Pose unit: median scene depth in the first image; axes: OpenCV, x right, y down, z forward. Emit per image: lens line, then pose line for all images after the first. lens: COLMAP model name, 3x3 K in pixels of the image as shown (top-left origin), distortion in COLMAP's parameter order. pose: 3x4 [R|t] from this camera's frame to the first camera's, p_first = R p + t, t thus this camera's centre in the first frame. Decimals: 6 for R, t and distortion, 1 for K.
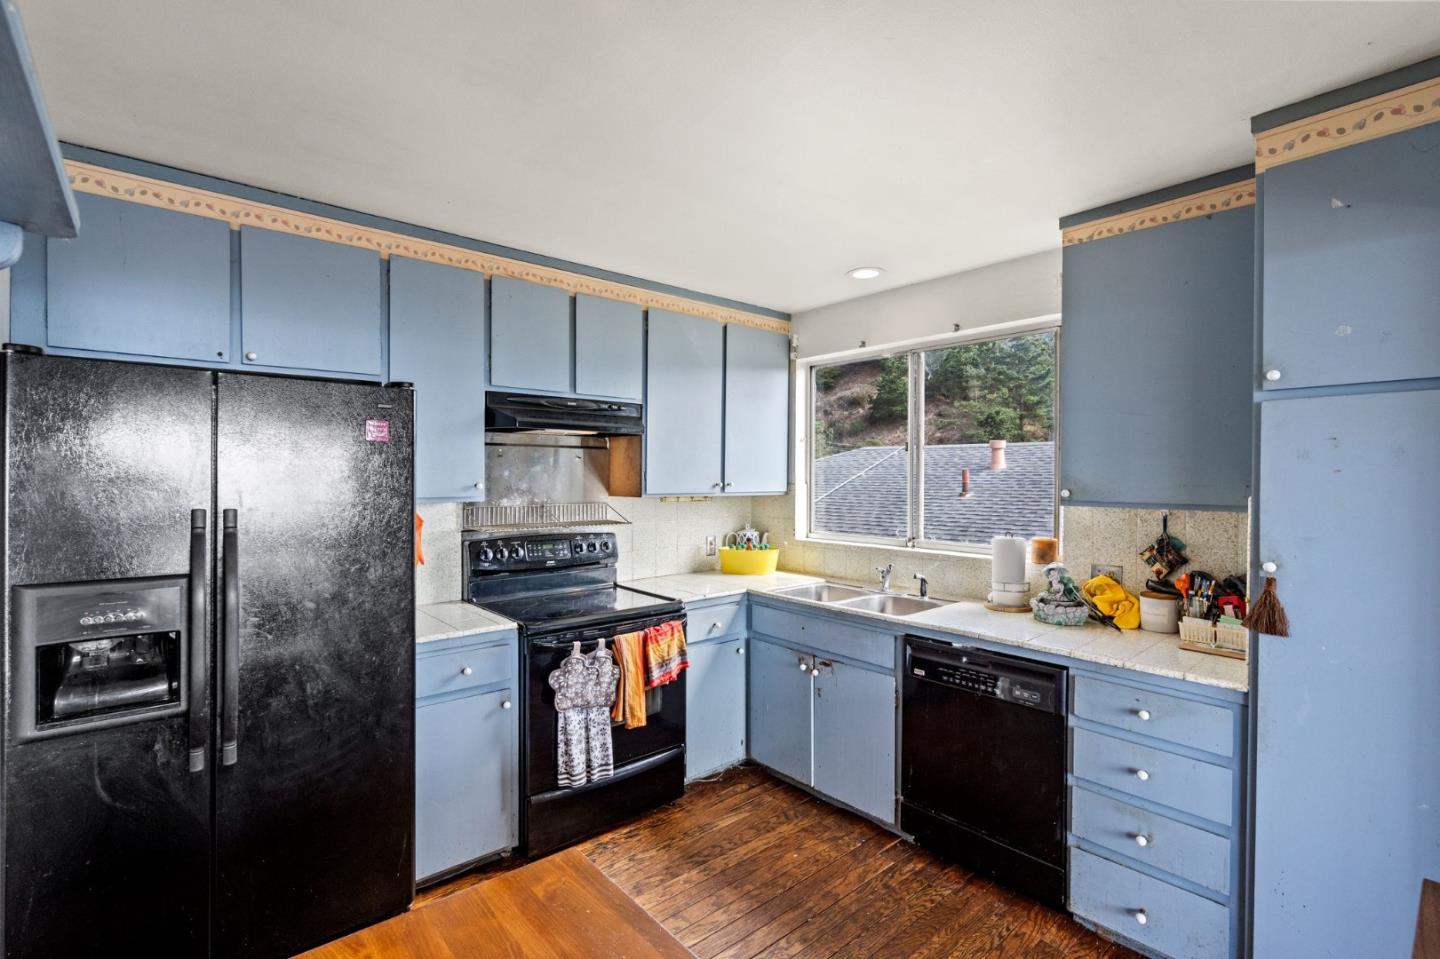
lens RADIAL K [[658.8, 0, 714.7], [0, 658.8, 475.6], [0, 0, 1]] dist [-0.002545, -0.000587]
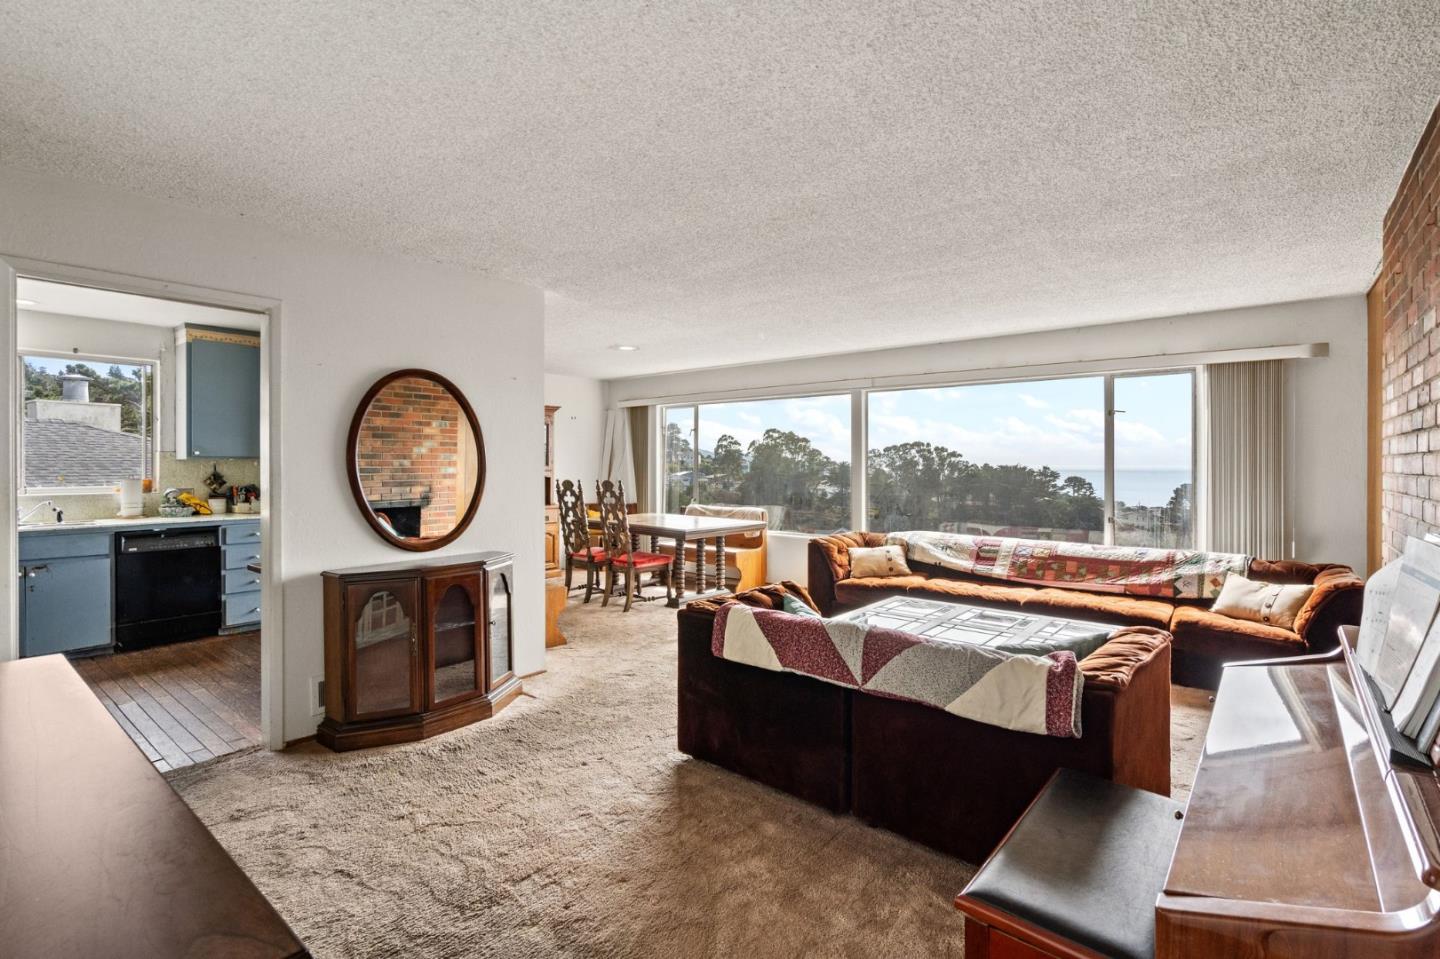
lens RADIAL K [[658.8, 0, 714.7], [0, 658.8, 475.6], [0, 0, 1]] dist [-0.002545, -0.000587]
pose [[-0.178403, -0.026413, 0.983603, -1.740671], [-0.004094, 0.999651, 0.026101, 0.033620], [-0.983949, 0.000629, -0.178448, -0.275178]]
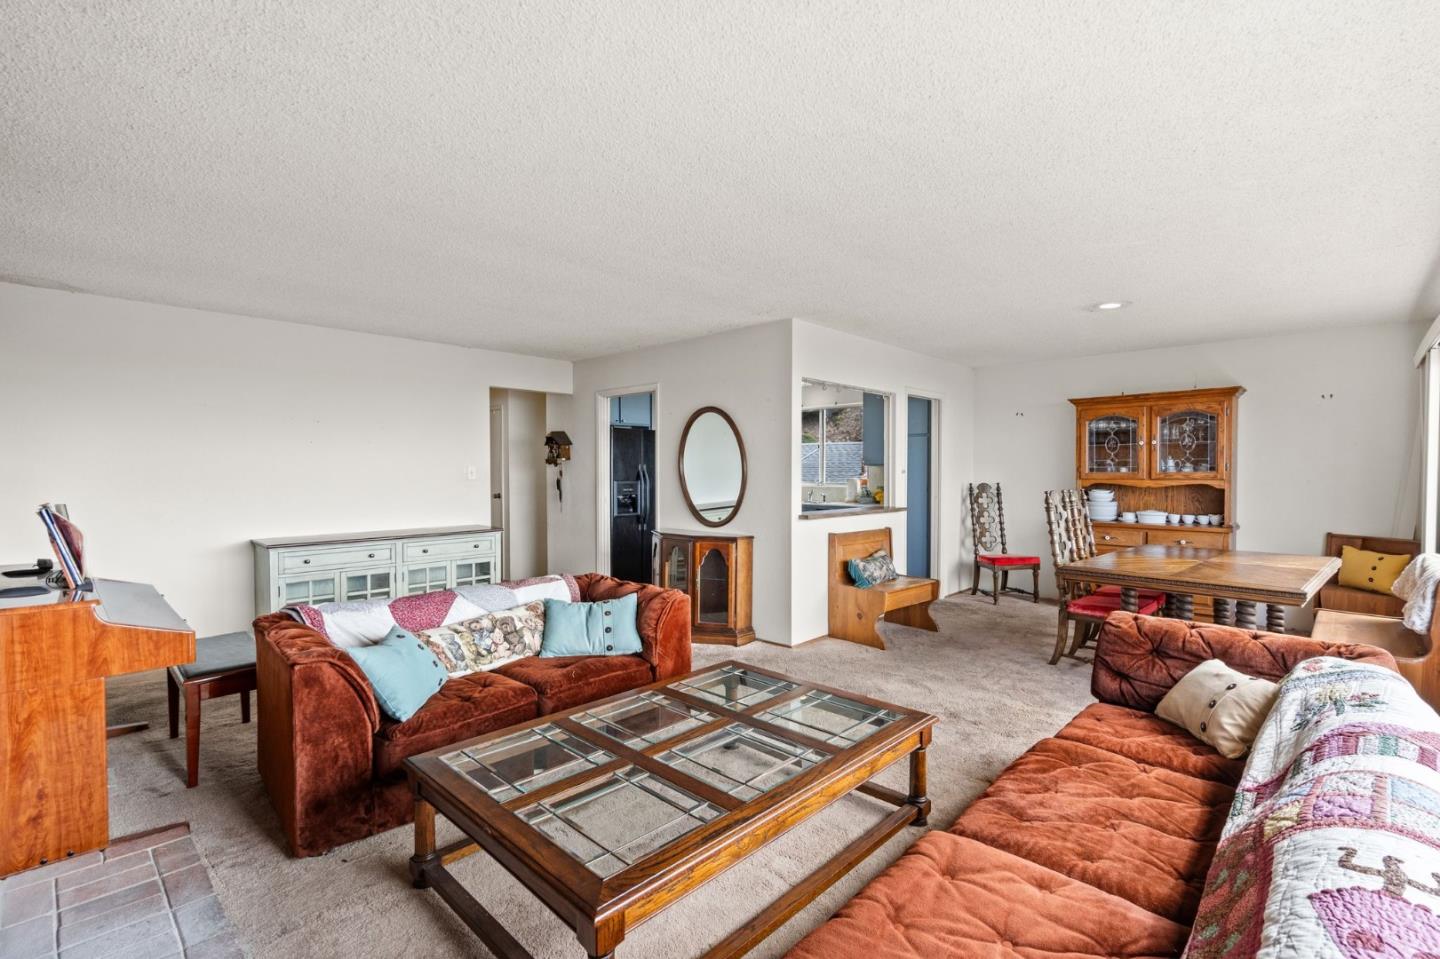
lens RADIAL K [[658.8, 0, 714.7], [0, 658.8, 475.6], [0, 0, 1]] dist [-0.002545, -0.000587]
pose [[0.996873, -0.006812, 0.078729, -0.390441], [0.007081, 0.999970, -0.003139, 0.090784], [-0.078706, 0.003687, 0.996891, -1.882447]]
